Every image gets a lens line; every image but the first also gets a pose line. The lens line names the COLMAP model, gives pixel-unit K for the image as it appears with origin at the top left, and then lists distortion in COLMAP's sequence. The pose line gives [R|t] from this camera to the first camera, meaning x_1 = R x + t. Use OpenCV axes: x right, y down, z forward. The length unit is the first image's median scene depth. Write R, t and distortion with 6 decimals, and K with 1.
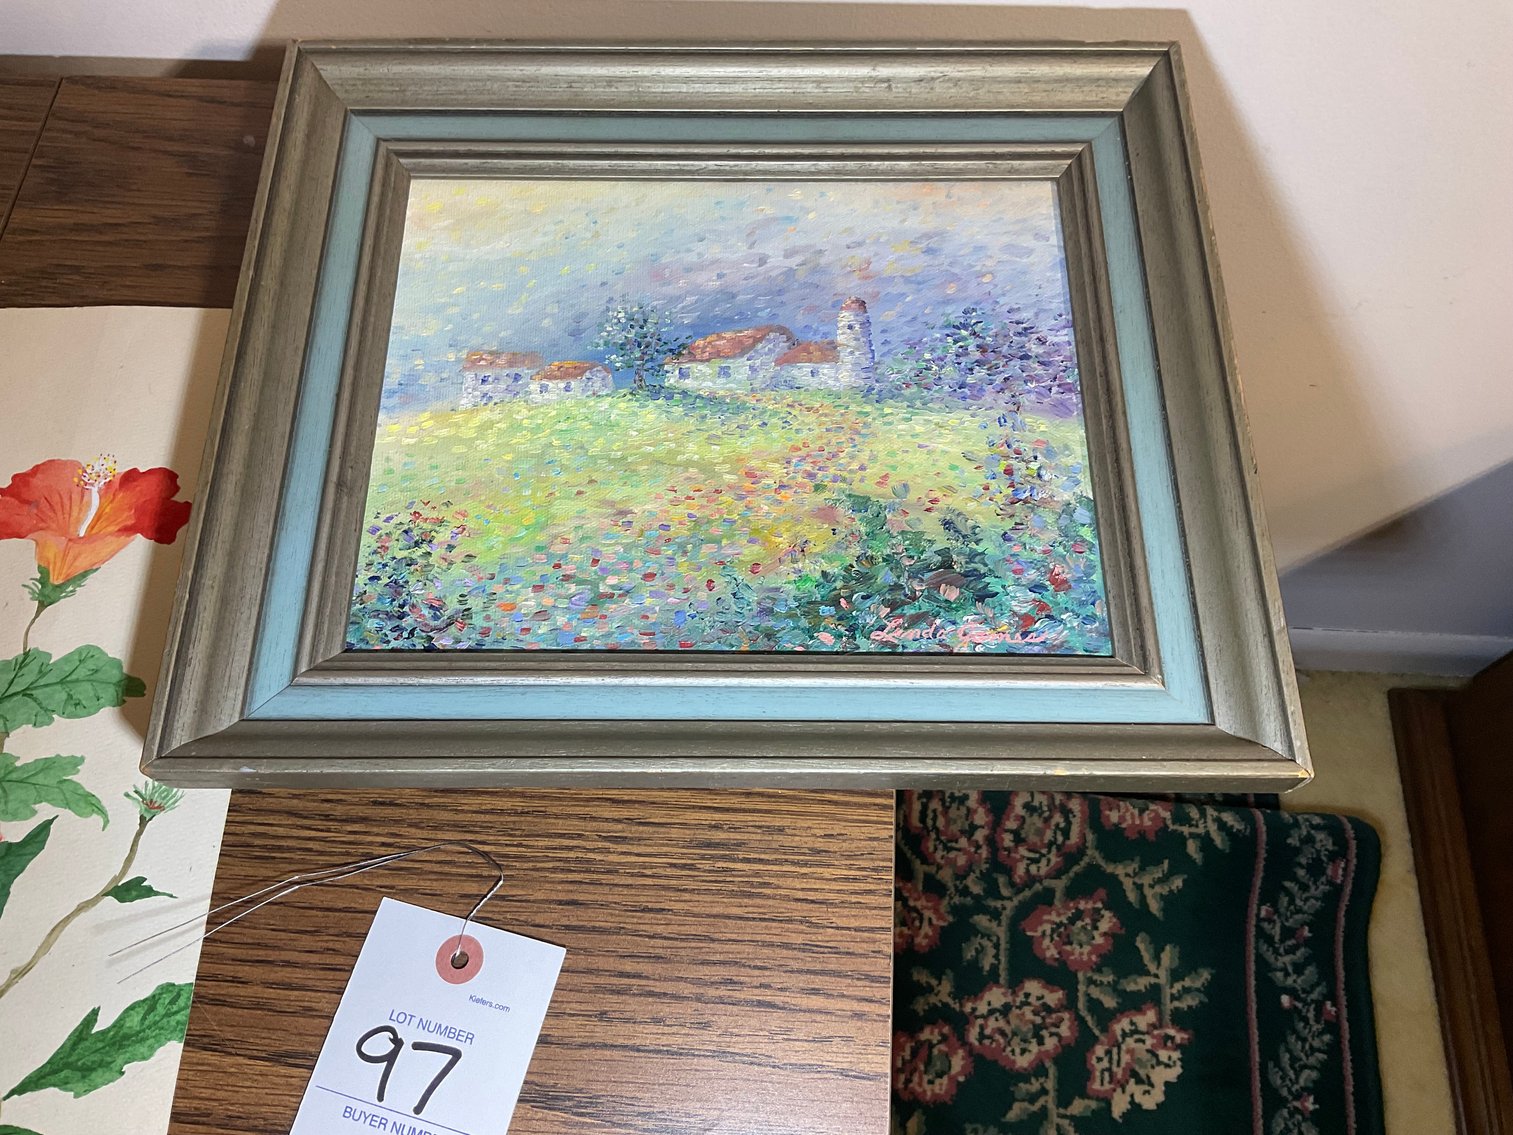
lens RADIAL K [[1251.3, 0, 757.5], [0, 1251.3, 579.4], [0, 0, 1]] dist [0.106221, -0.210351]
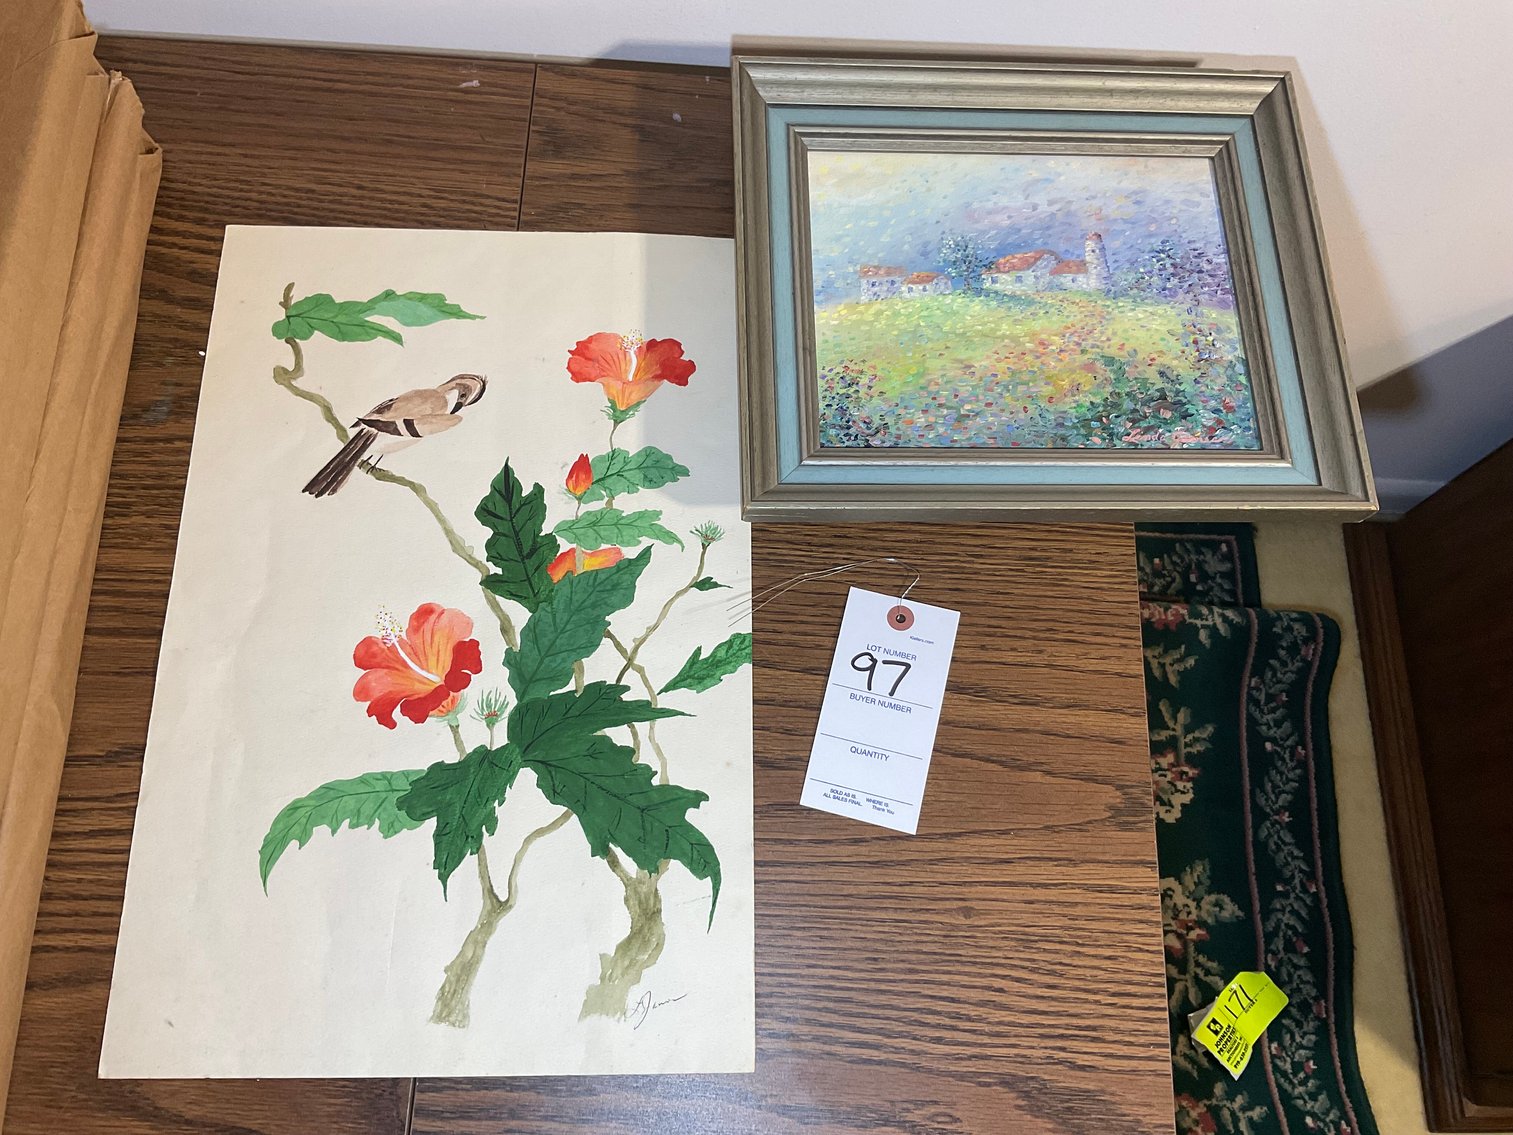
lens RADIAL K [[1251.3, 0, 757.5], [0, 1251.3, 579.4], [0, 0, 1]] dist [0.106221, -0.210351]
pose [[0.997613, -0.005527, 0.068838, -0.479340], [-0.000661, 0.995982, 0.089551, 0.075020], [-0.069057, -0.089383, 0.993600, -0.632863]]
